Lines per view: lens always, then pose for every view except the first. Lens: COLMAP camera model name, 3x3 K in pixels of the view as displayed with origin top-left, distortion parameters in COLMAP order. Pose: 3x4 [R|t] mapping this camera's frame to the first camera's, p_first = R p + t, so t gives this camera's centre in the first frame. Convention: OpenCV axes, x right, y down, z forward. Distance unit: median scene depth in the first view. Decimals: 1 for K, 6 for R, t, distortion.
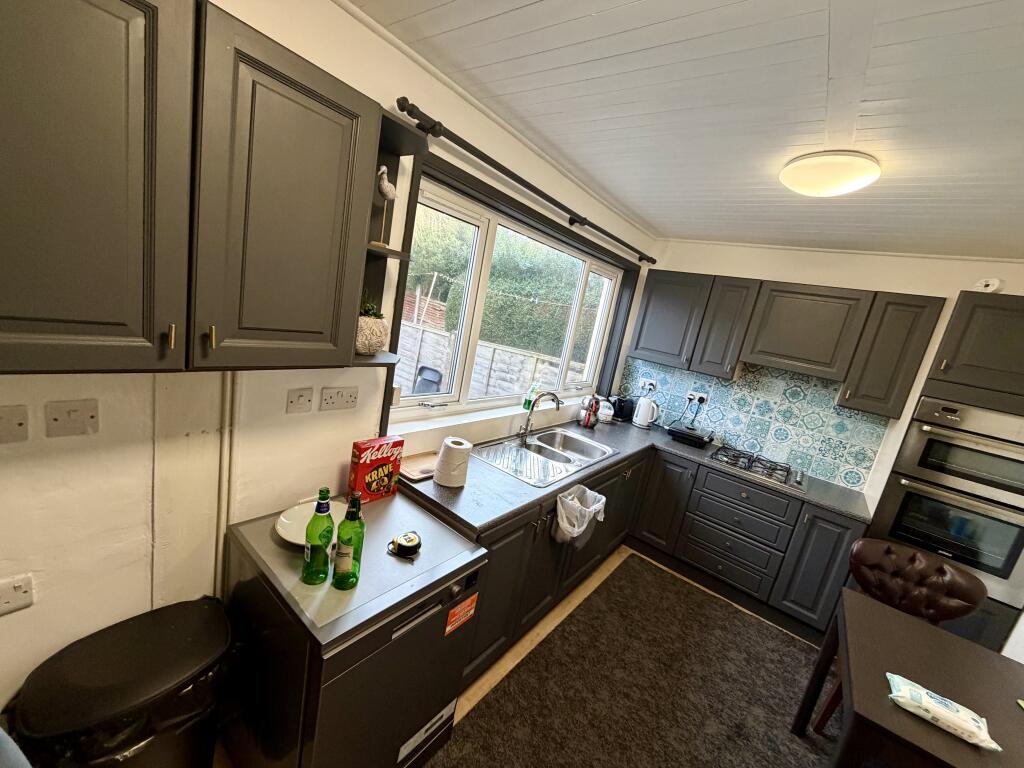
lens RADIAL K [[407.1, 0, 509.5], [0, 407.1, 385.9], [0, 0, 1]] dist [0.001215, 0.000065]
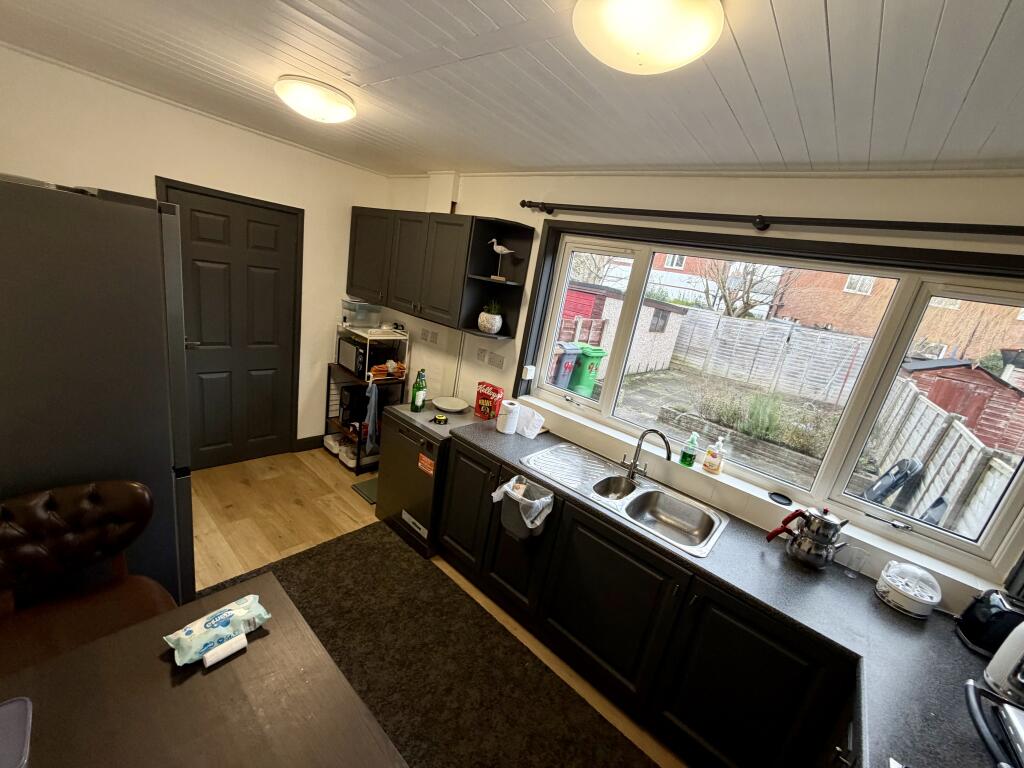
lens RADIAL K [[407.1, 0, 509.0], [0, 407.1, 386.5], [0, 0, 1]] dist [0.001215, 0.000065]
pose [[-0.013142, 0.083546, -0.996417, 1.341275], [-0.372991, 0.924168, 0.082408, -0.033629], [0.927742, 0.372738, 0.019016, 0.965121]]
